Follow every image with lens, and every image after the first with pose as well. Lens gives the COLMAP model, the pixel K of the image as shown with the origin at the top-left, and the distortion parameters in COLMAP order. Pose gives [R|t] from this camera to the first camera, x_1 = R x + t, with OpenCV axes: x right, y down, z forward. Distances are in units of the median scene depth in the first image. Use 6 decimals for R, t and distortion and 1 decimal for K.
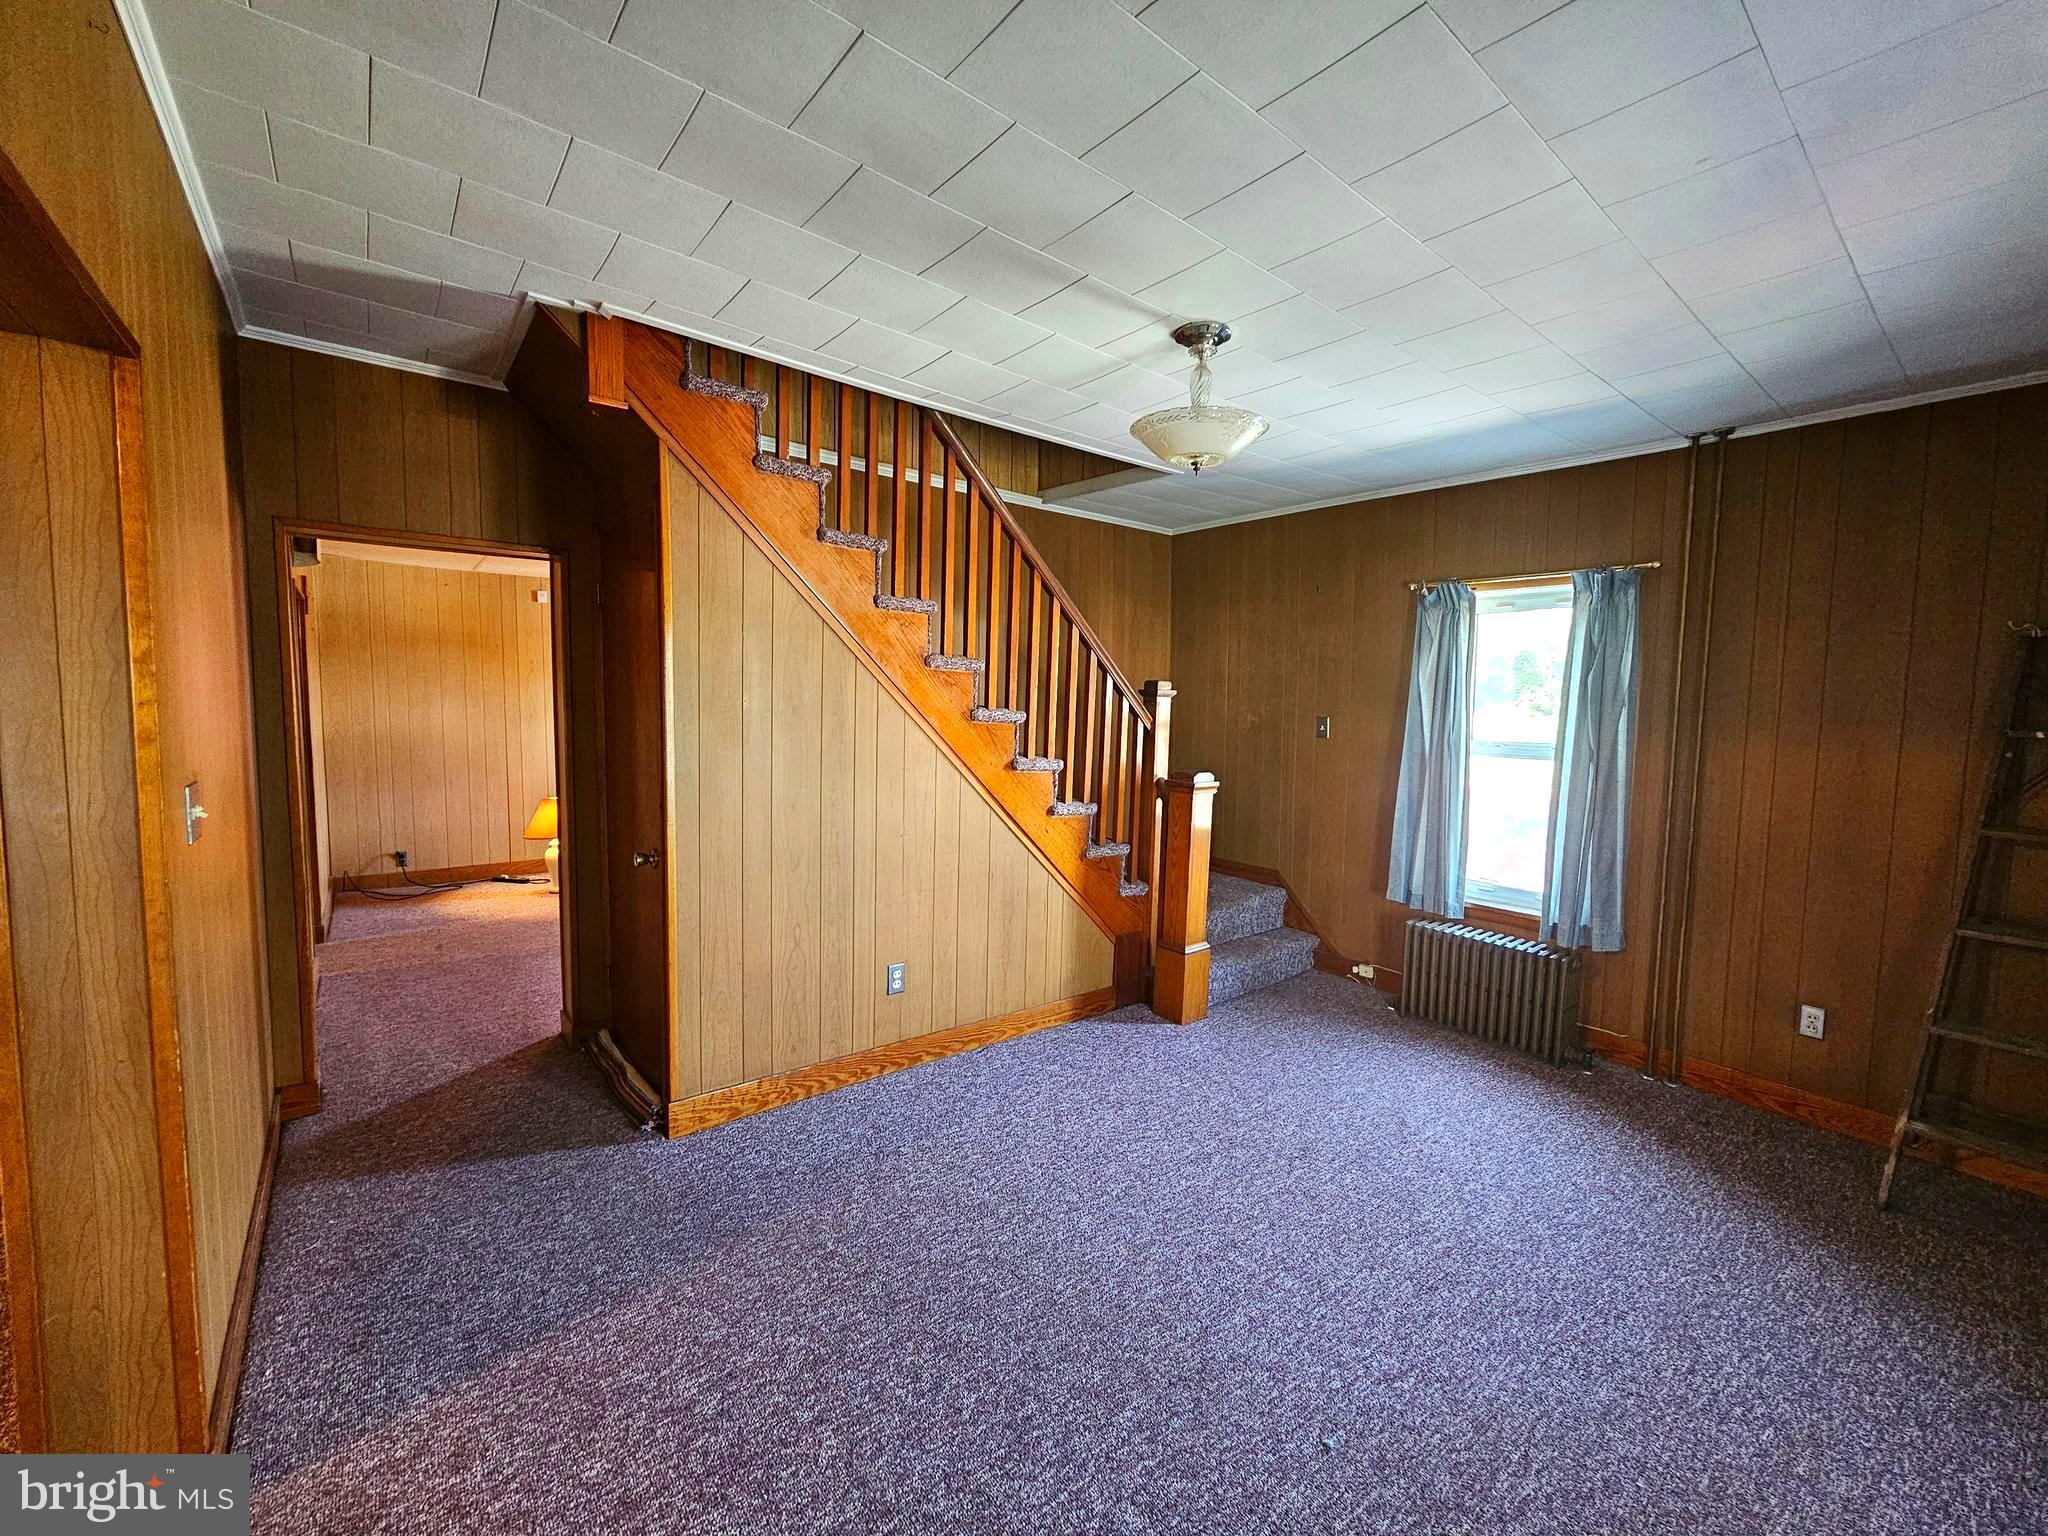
lens RADIAL K [[838.8, 0, 1041.8], [0, 838.8, 765.8], [0, 0, 1]] dist [-0.002115, 0.000699]
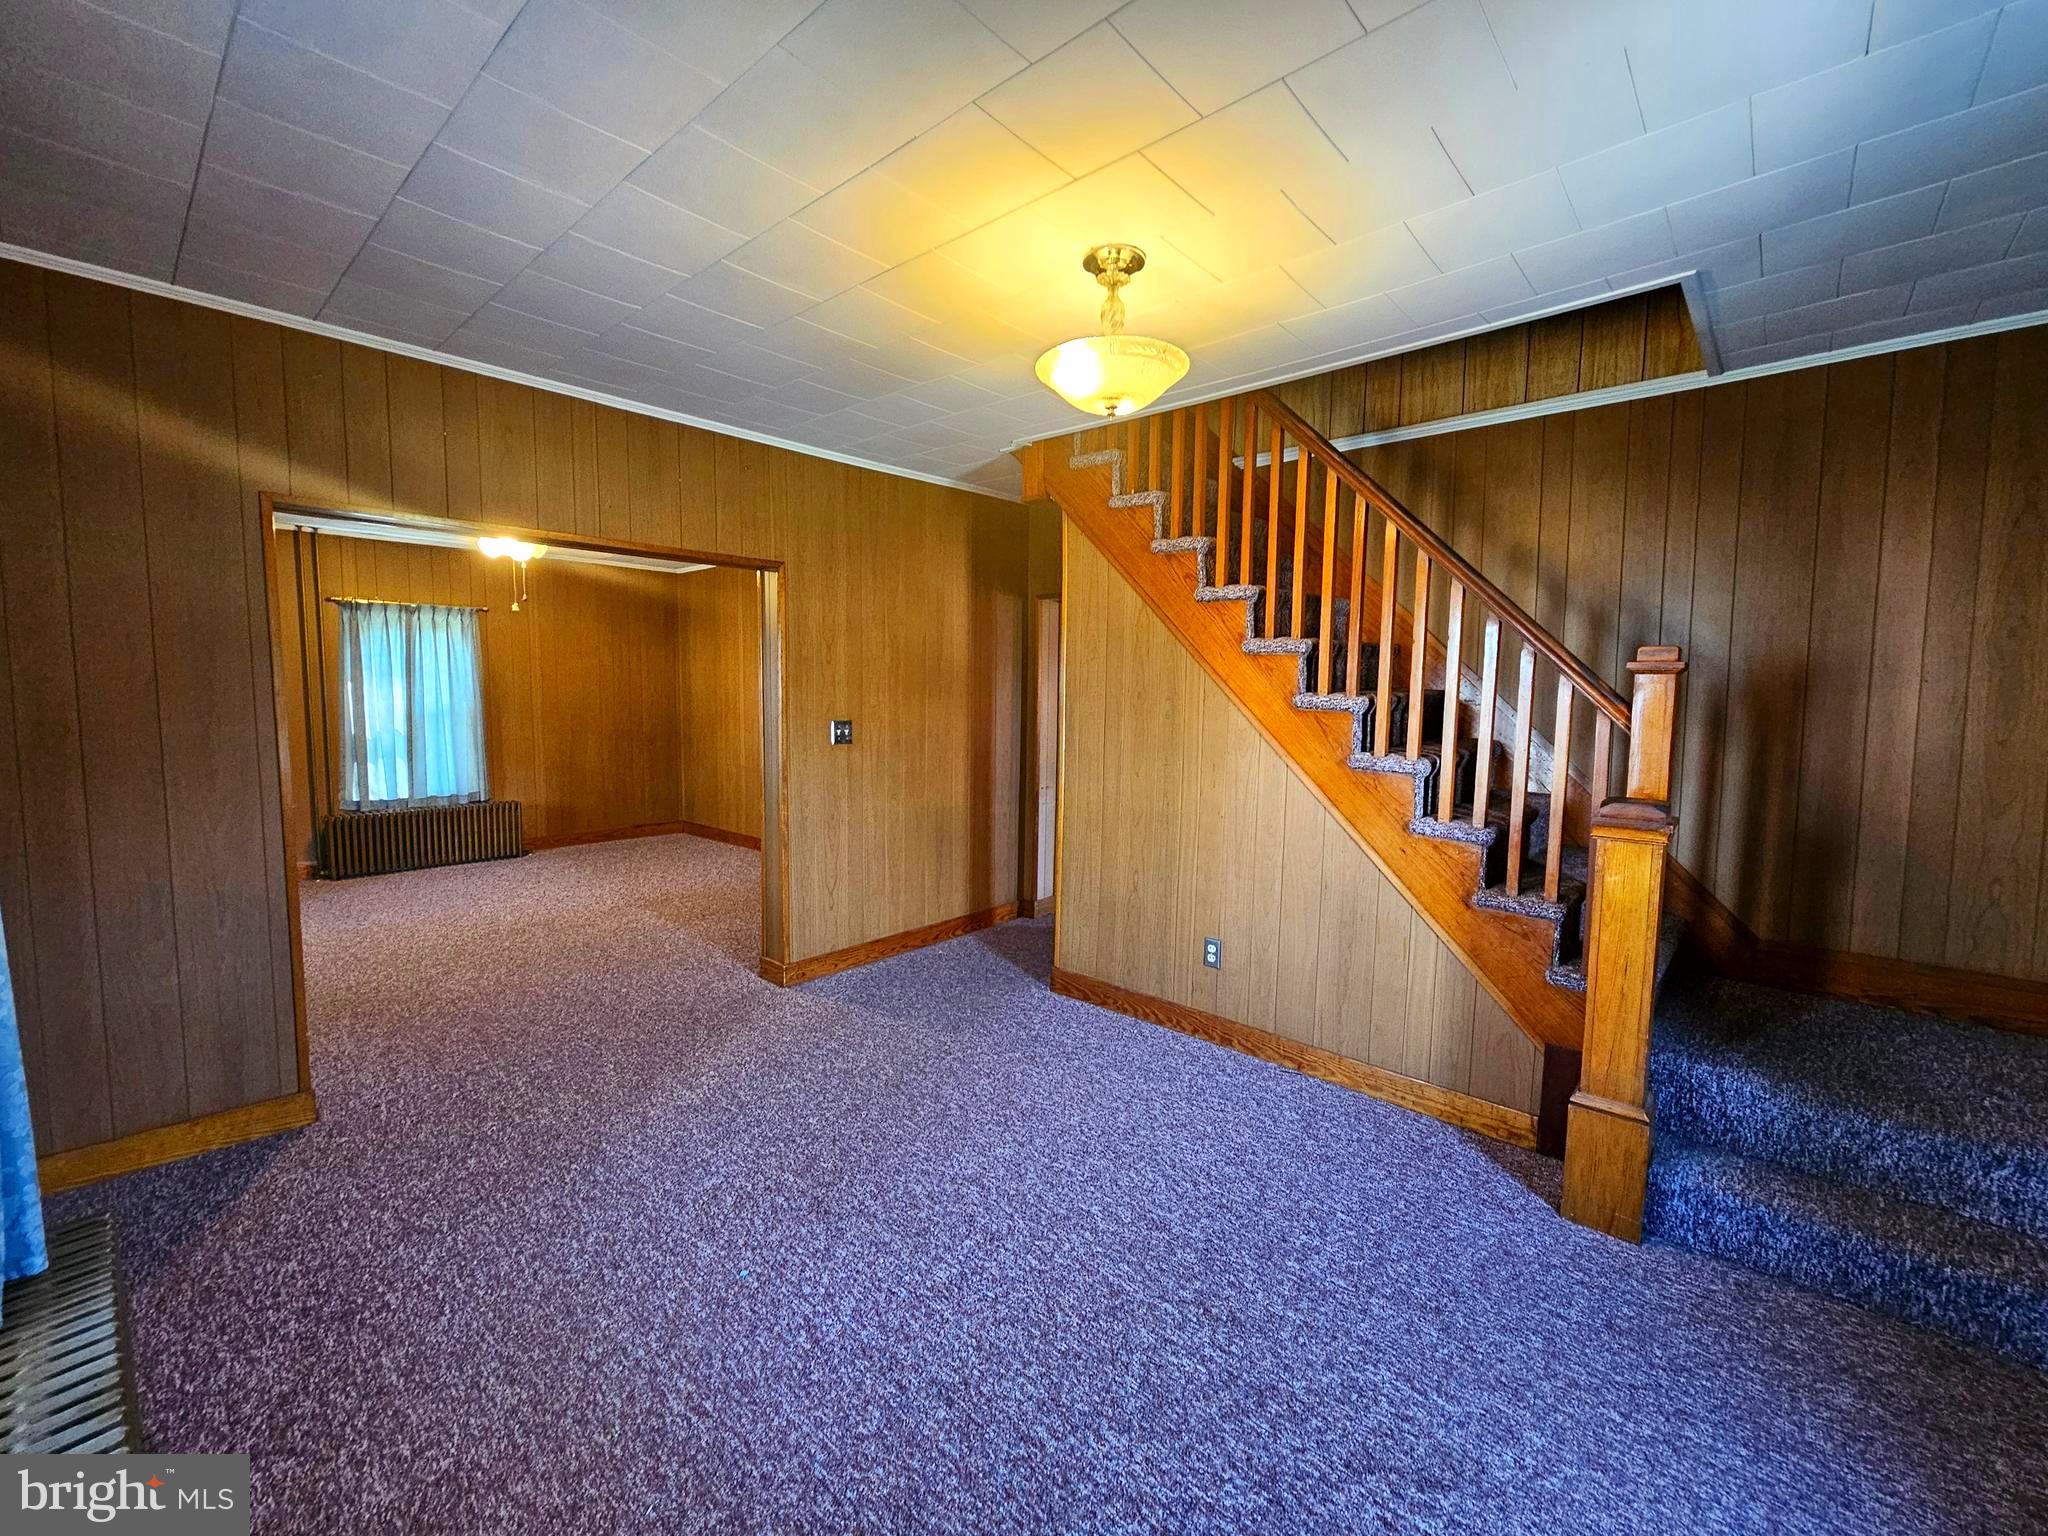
lens RADIAL K [[823.0, 0, 1024.0], [0, 823.0, 768.0], [0, 0, 1]] dist [-0.007878, -0.000041]
pose [[0.158439, 0.072098, -0.984733, 0.818395], [-0.084216, 0.994683, 0.059277, -0.017105], [0.983771, 0.073539, 0.163668, 0.613345]]
